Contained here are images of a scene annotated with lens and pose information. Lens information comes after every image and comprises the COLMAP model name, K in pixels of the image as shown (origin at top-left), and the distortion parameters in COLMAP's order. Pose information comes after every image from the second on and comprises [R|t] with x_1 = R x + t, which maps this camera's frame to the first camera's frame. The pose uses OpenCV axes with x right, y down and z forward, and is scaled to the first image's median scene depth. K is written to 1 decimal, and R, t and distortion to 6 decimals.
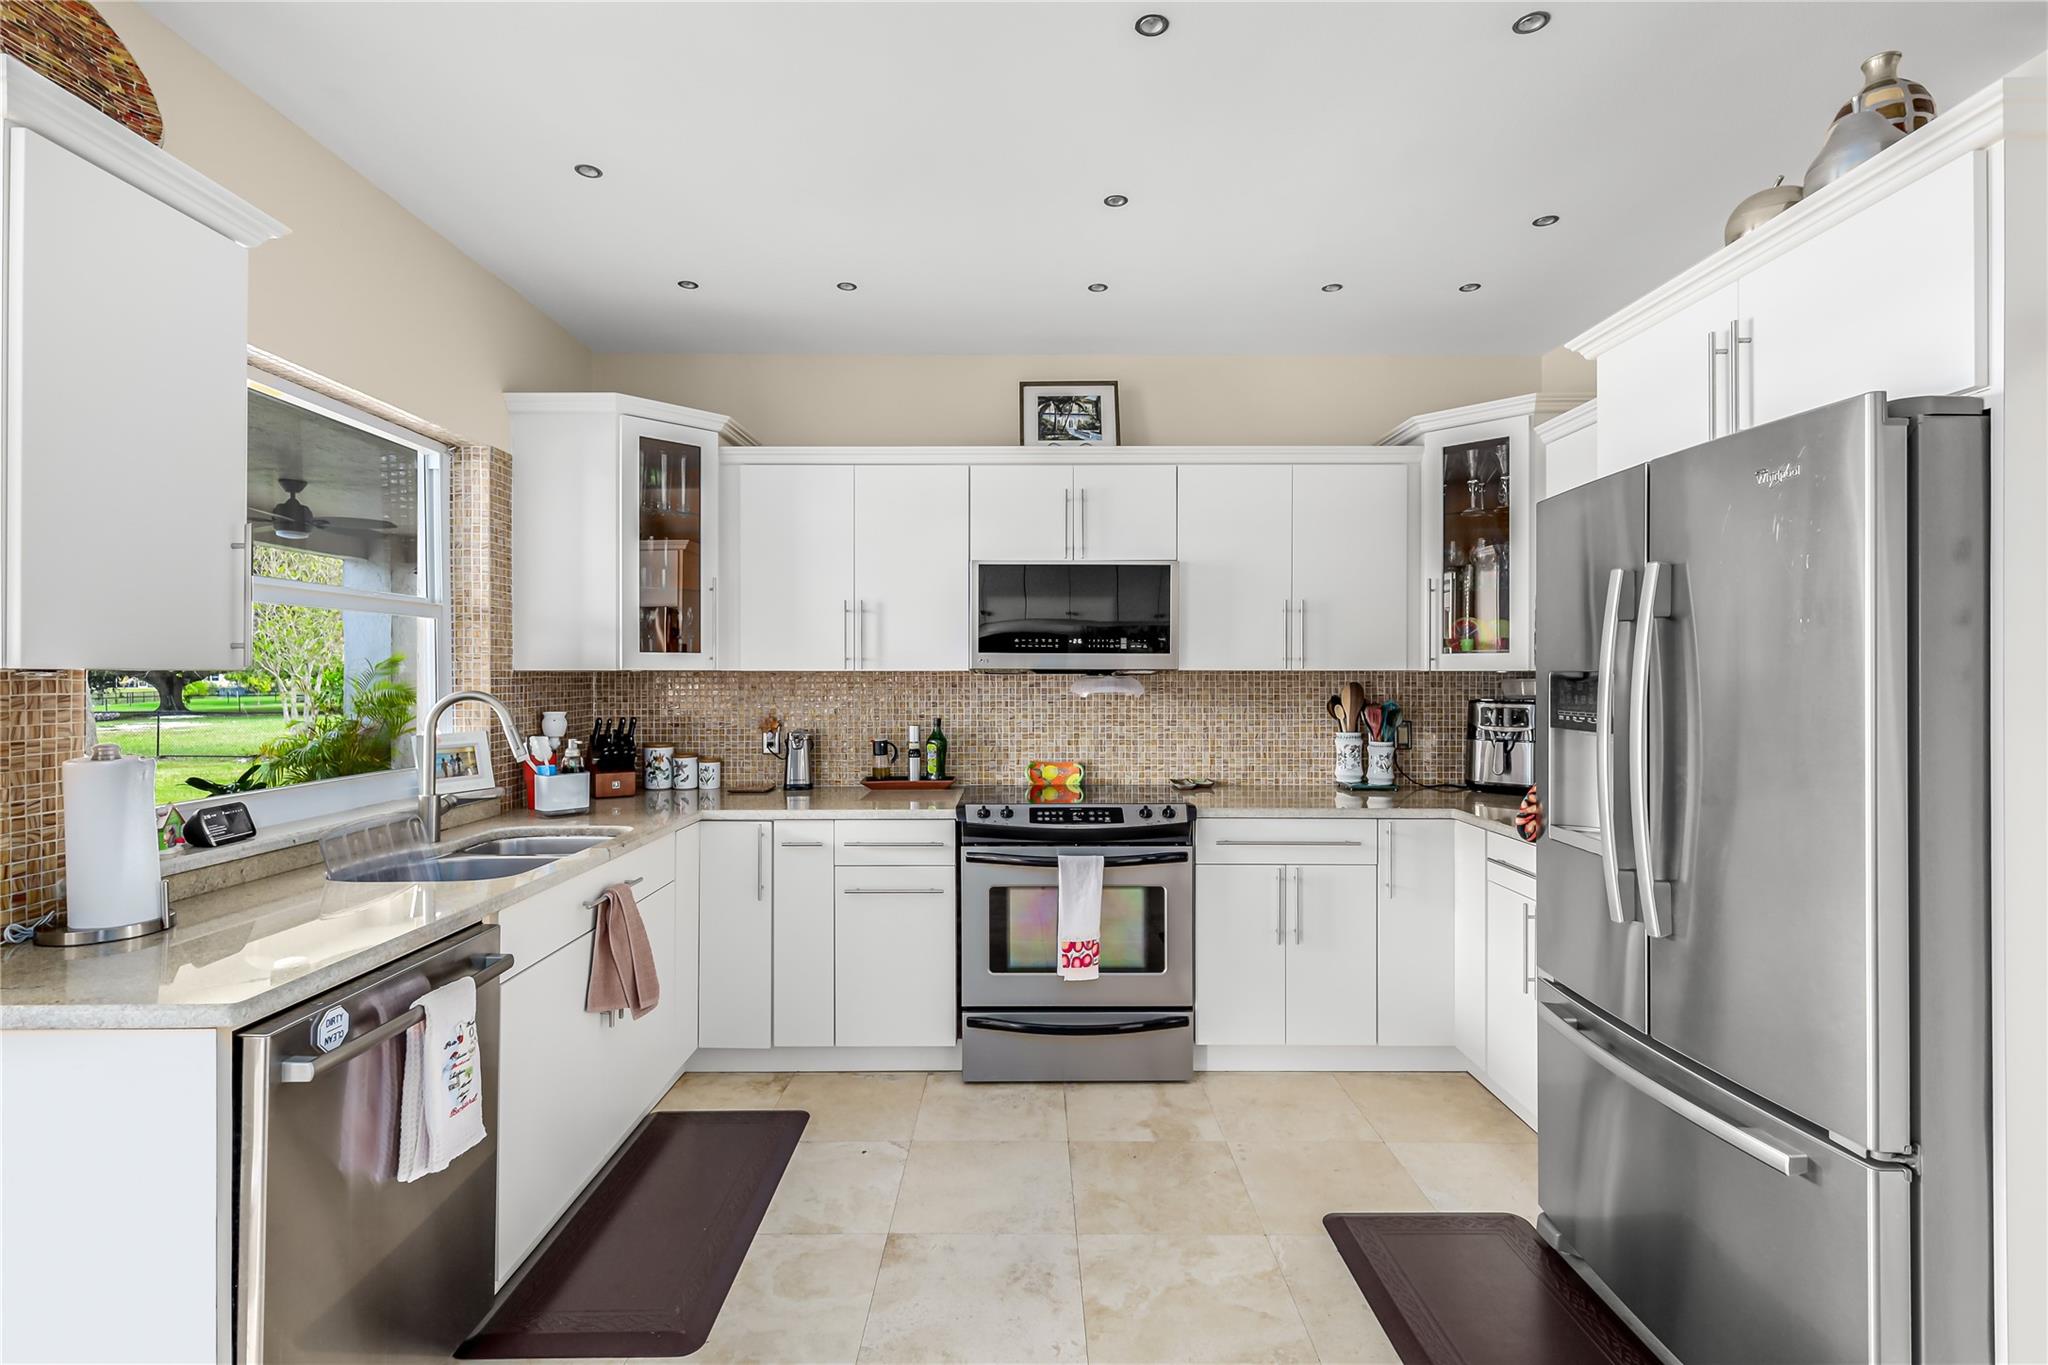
lens RADIAL K [[970.4, 0, 997.5], [0, 970.4, 671.4], [0, 0, 1]] dist [0.001711, 0.000278]
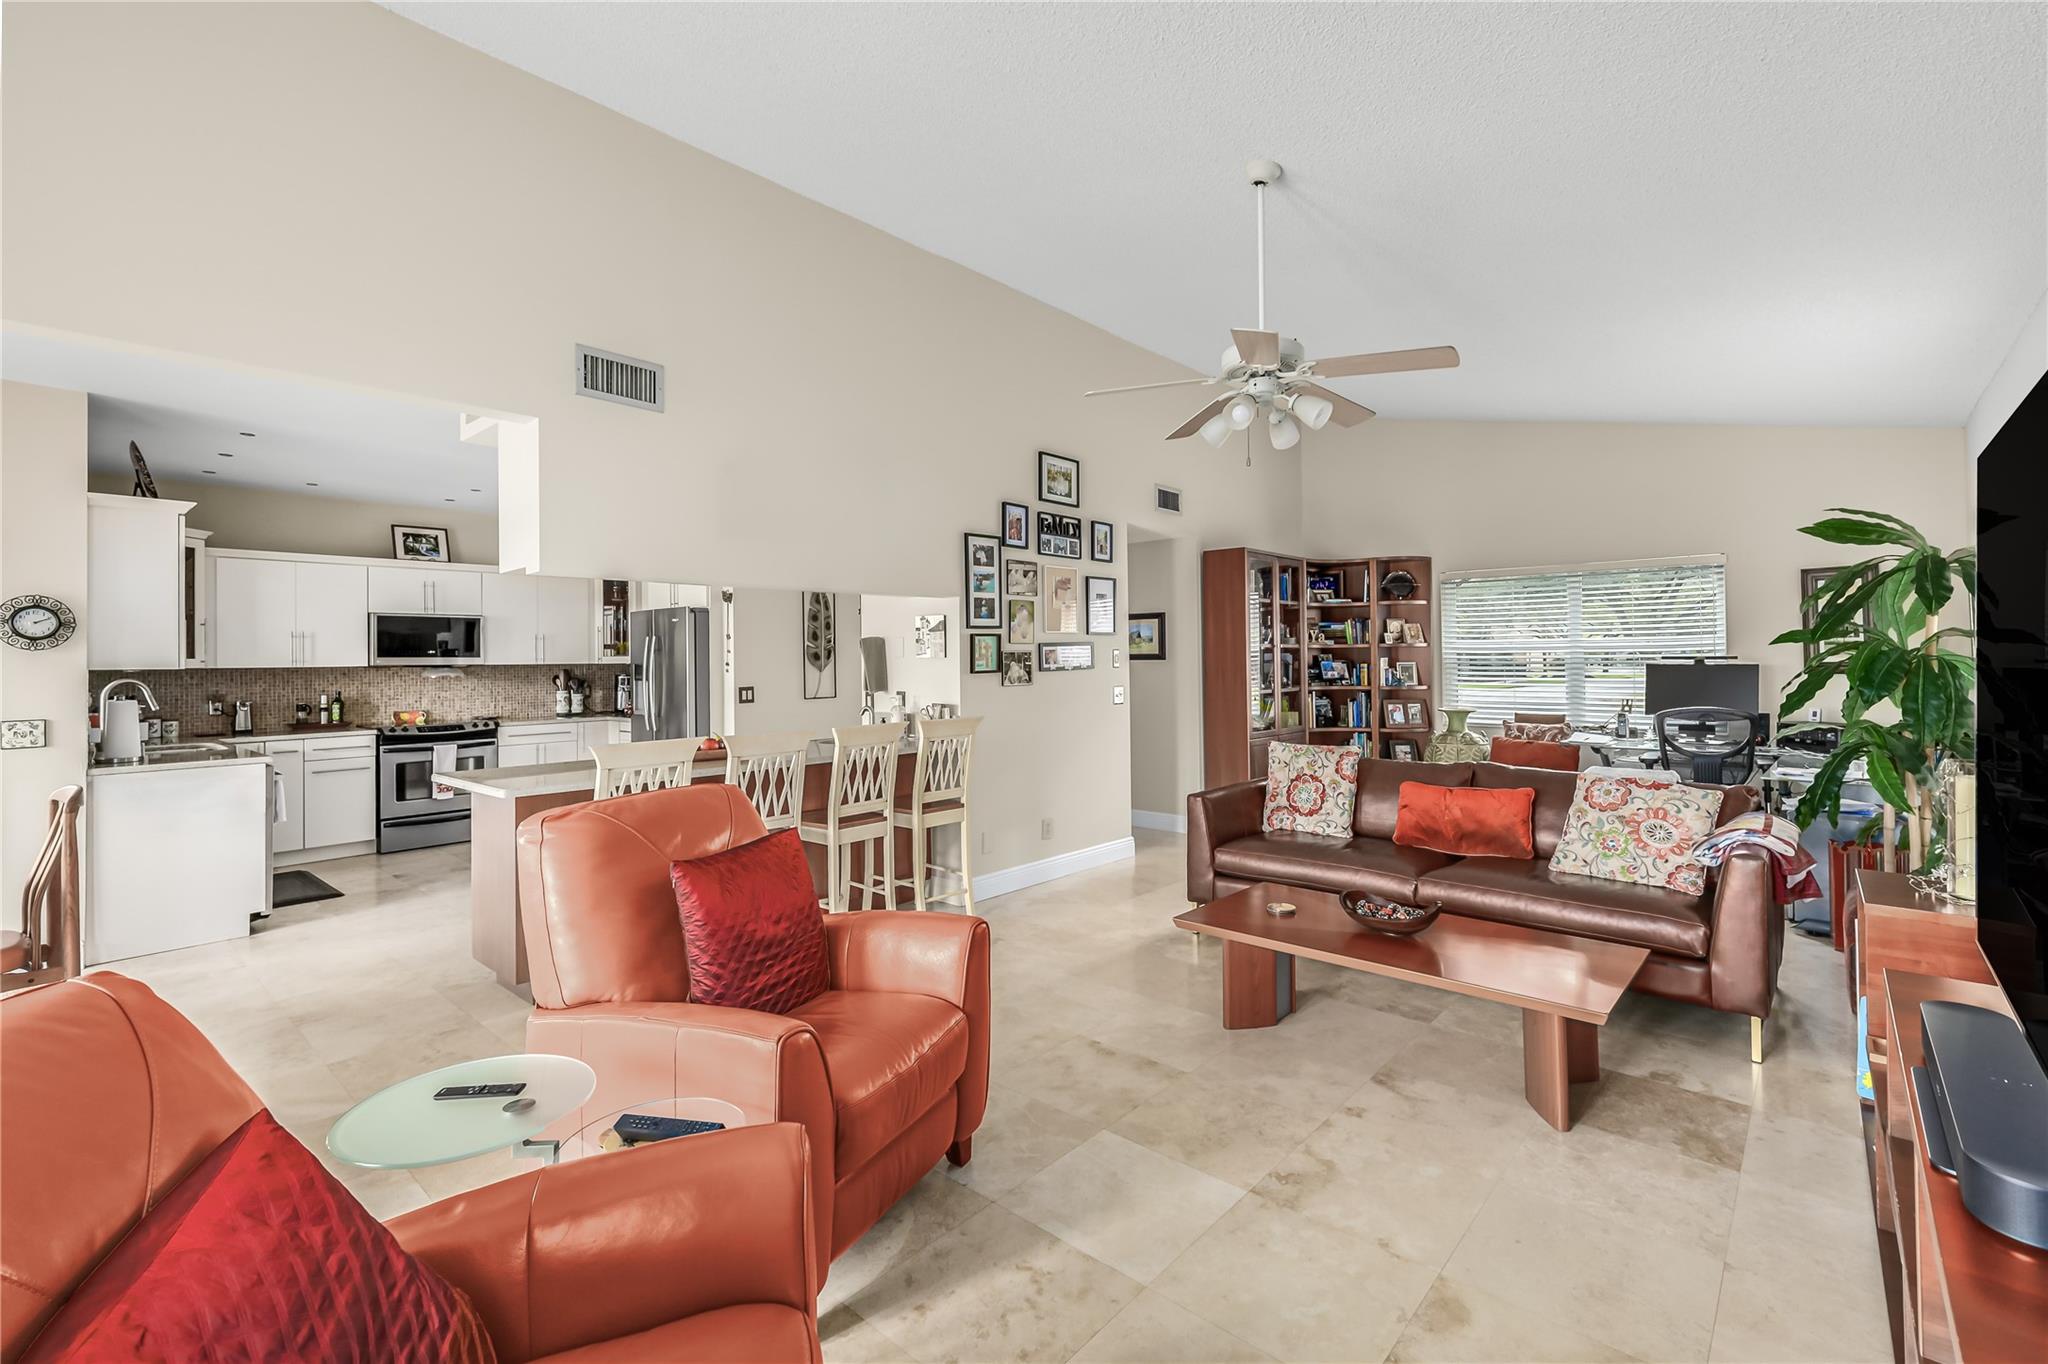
lens RADIAL K [[902.3, 0, 1025.9], [0, 902.3, 651.3], [0, 0, 1]] dist [0.016353, 0.000198]
pose [[0.659703, -0.002229, 0.751523, -0.565215], [0.010345, 0.999928, -0.006115, -0.006545], [-0.751455, 0.011808, 0.659679, -1.330456]]
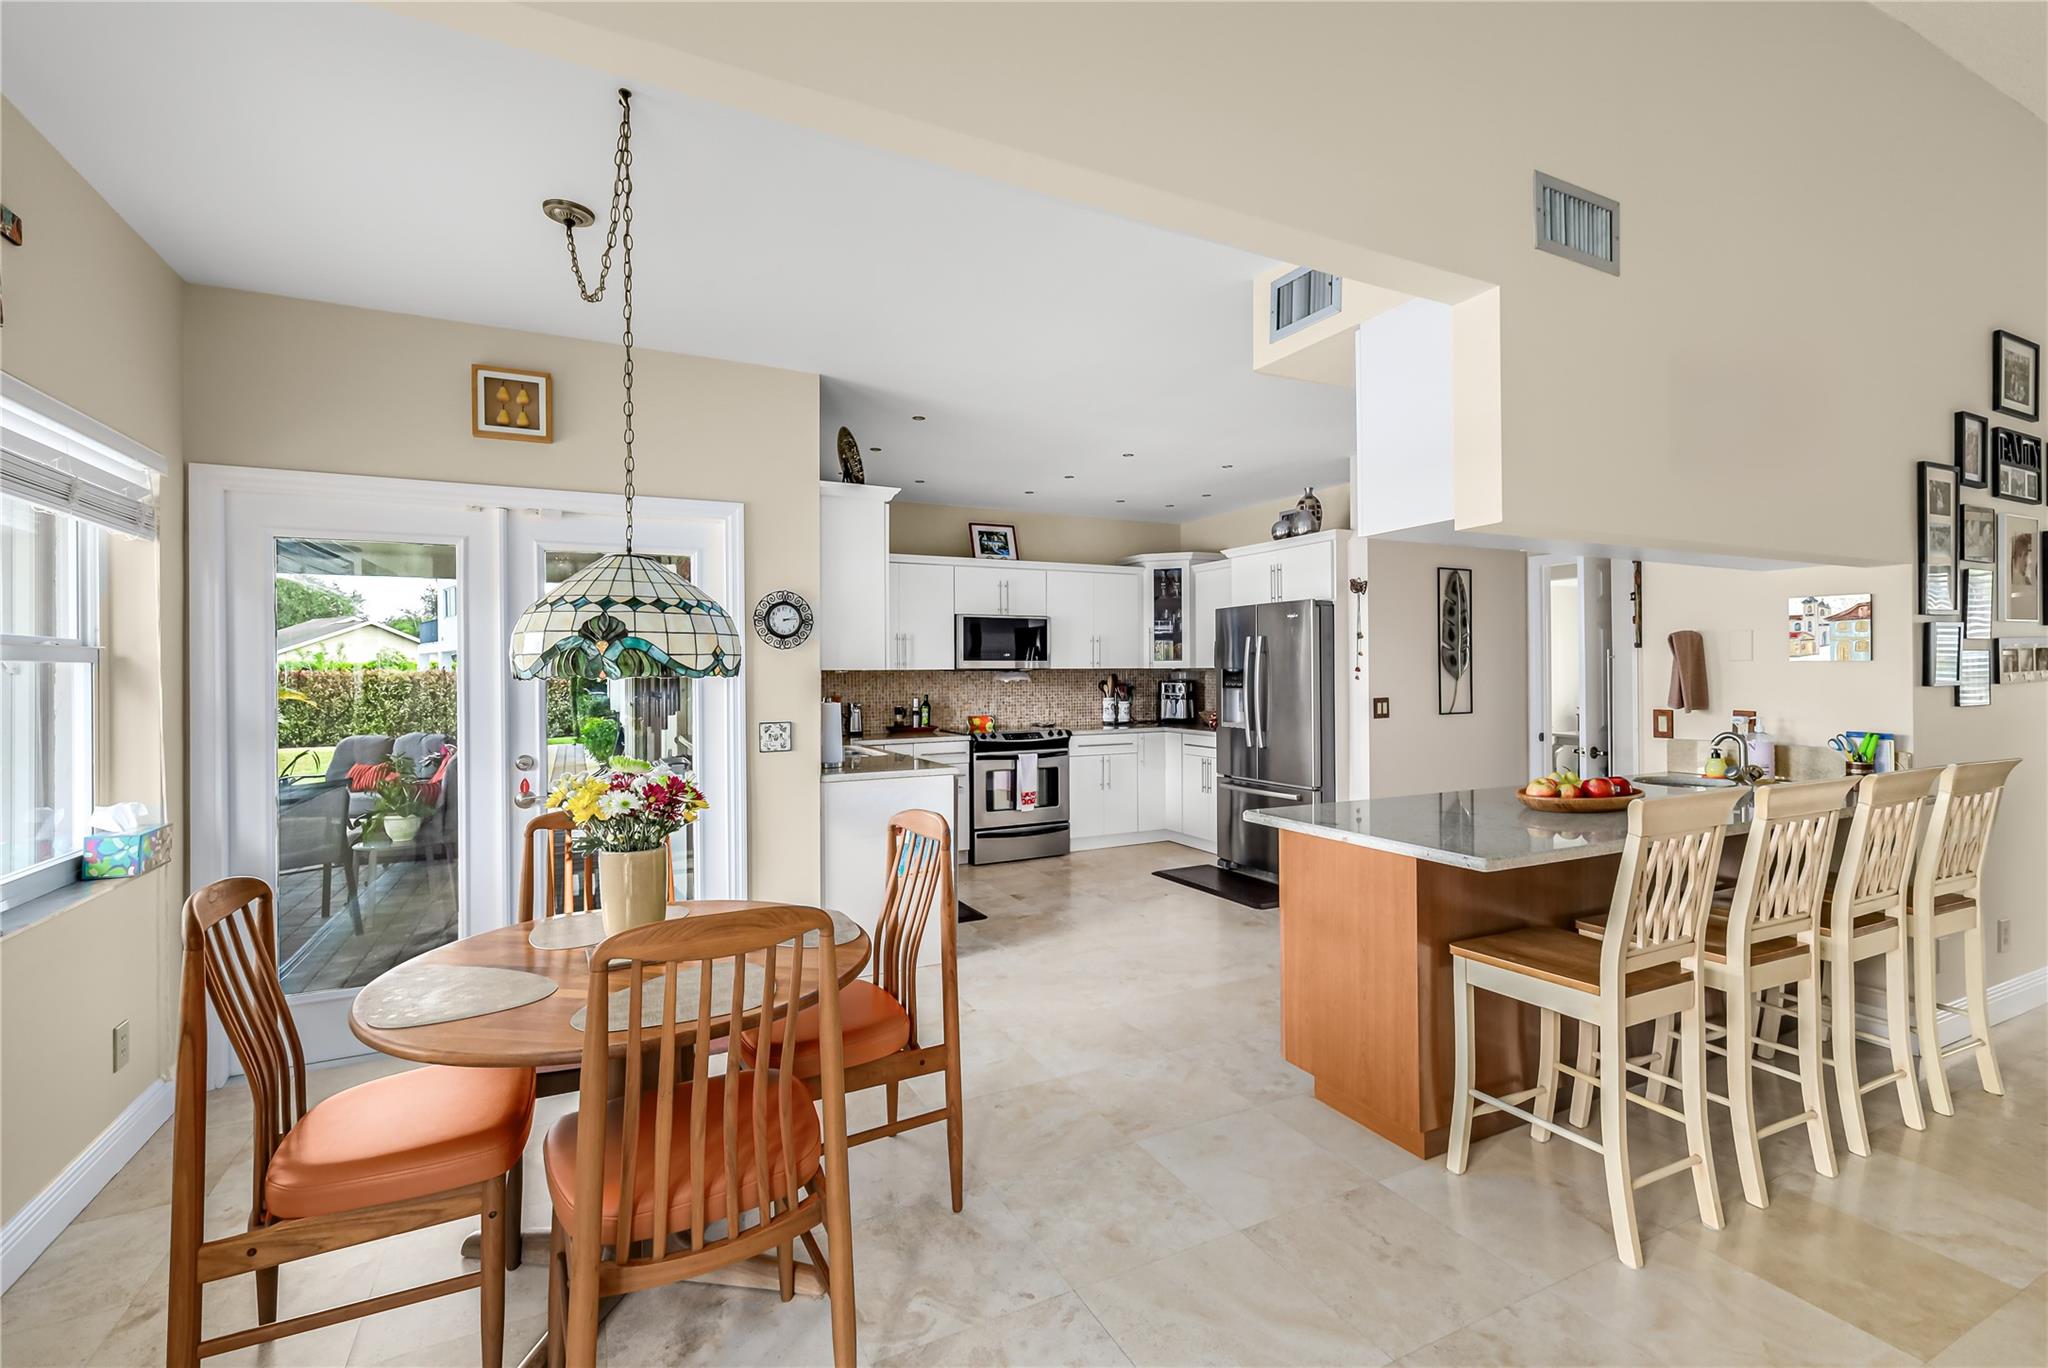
lens RADIAL K [[905.0, 0, 1024.9], [0, 905.0, 673.7], [0, 0, 1]] dist [0.000181, -0.000026]
pose [[0.890873, -0.007855, 0.454185, -0.753573], [0.005394, 0.999963, 0.006713, -0.004056], [-0.454221, -0.003530, 0.890882, -0.726749]]
